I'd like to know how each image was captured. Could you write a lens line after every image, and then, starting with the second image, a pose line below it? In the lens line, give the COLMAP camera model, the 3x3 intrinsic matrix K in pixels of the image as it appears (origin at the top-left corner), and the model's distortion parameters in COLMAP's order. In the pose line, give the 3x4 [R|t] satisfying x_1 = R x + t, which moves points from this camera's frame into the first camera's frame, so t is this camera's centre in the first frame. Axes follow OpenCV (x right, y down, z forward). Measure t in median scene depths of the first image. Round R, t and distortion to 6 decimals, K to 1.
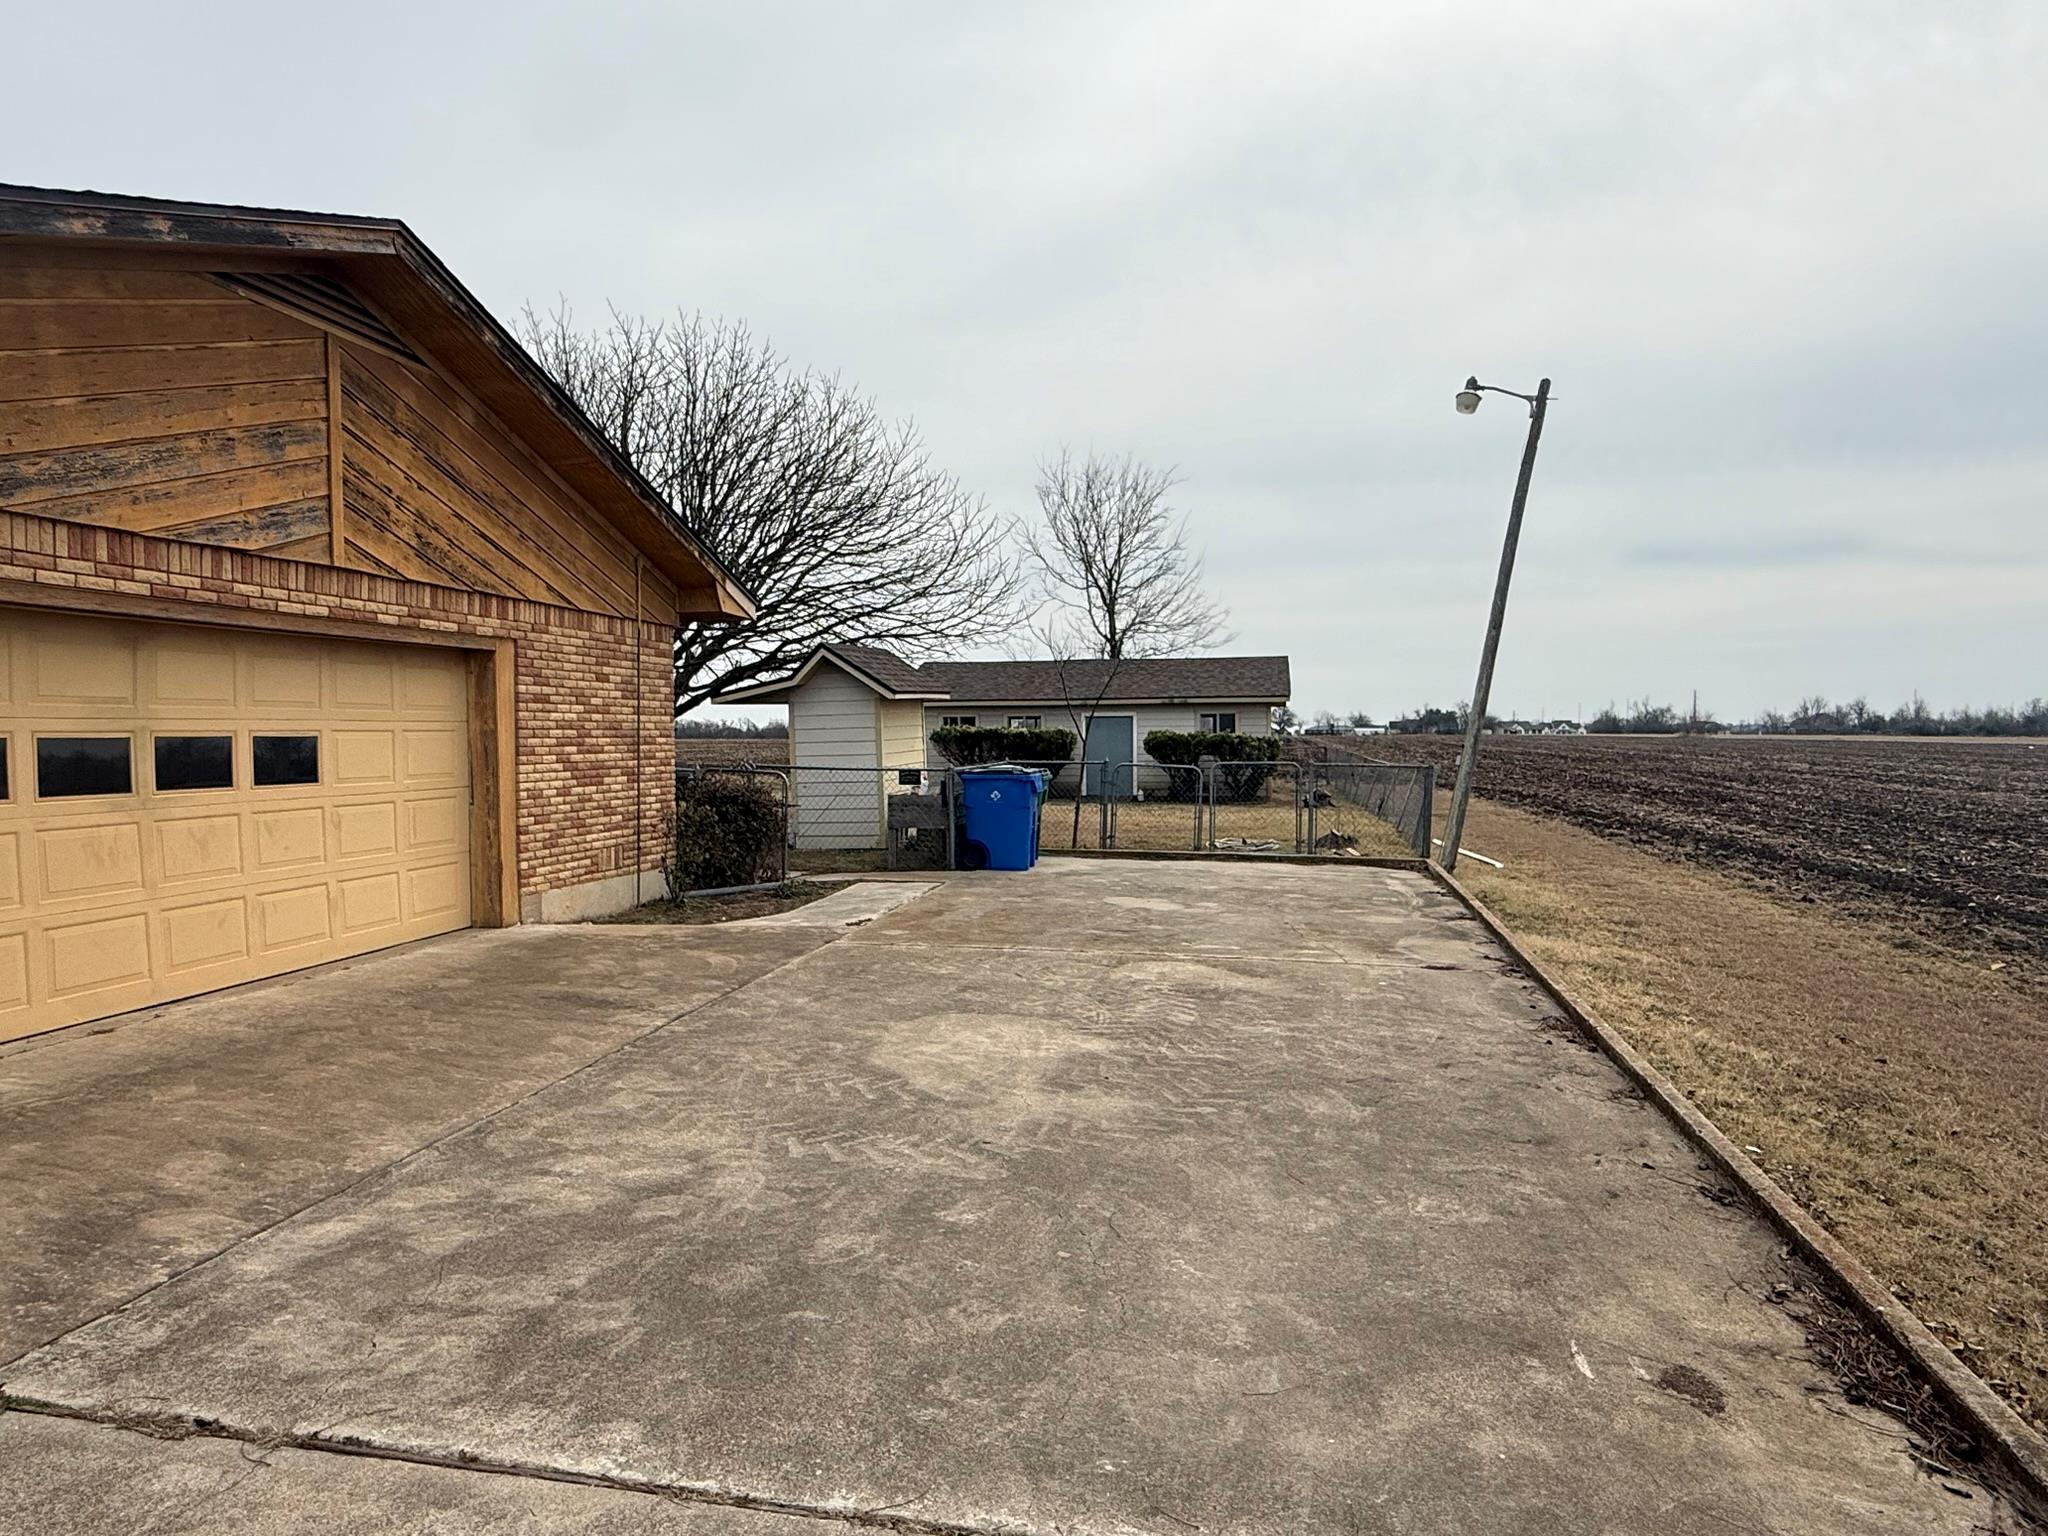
lens RADIAL K [[1255.6, 0, 1024.0], [0, 1255.6, 768.0], [0, 0, 1]] dist [0.000017, -0.000014]
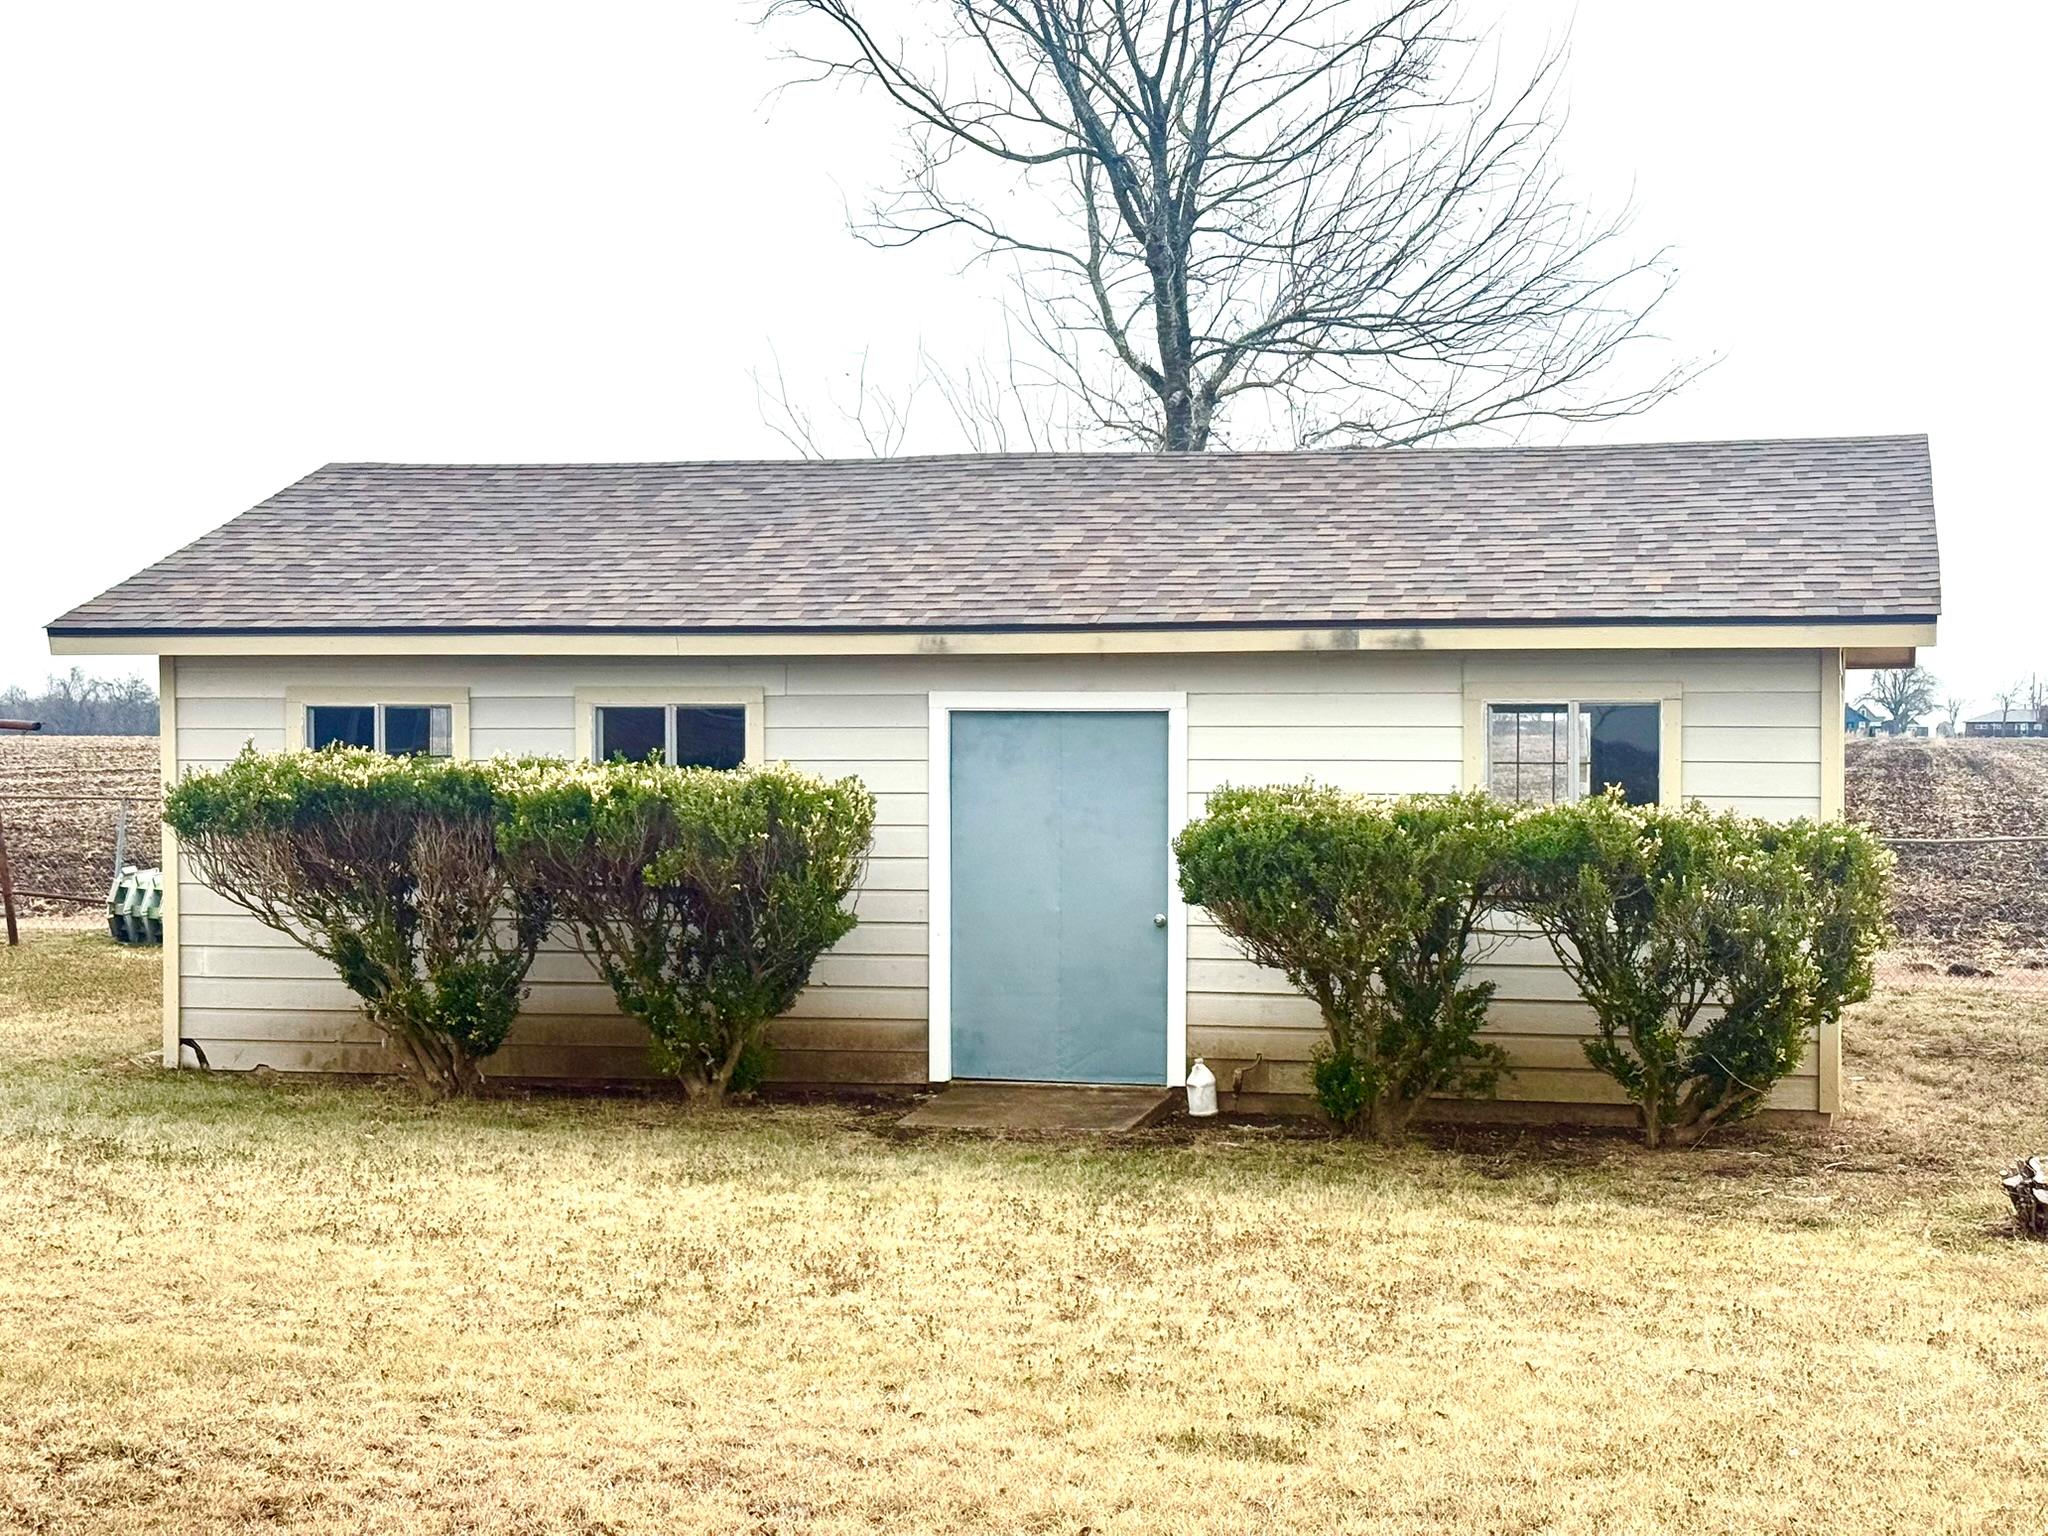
lens RADIAL K [[3242.8, 0, 1024.0], [0, 3242.8, 768.0], [0, 0, 1]] dist [0.000423, 0.028149]
pose [[0.998041, 0.007348, -0.062129, 0.094321], [-0.008208, 0.999874, -0.013594, -0.023889], [0.062021, 0.014077, 0.997976, 0.452062]]
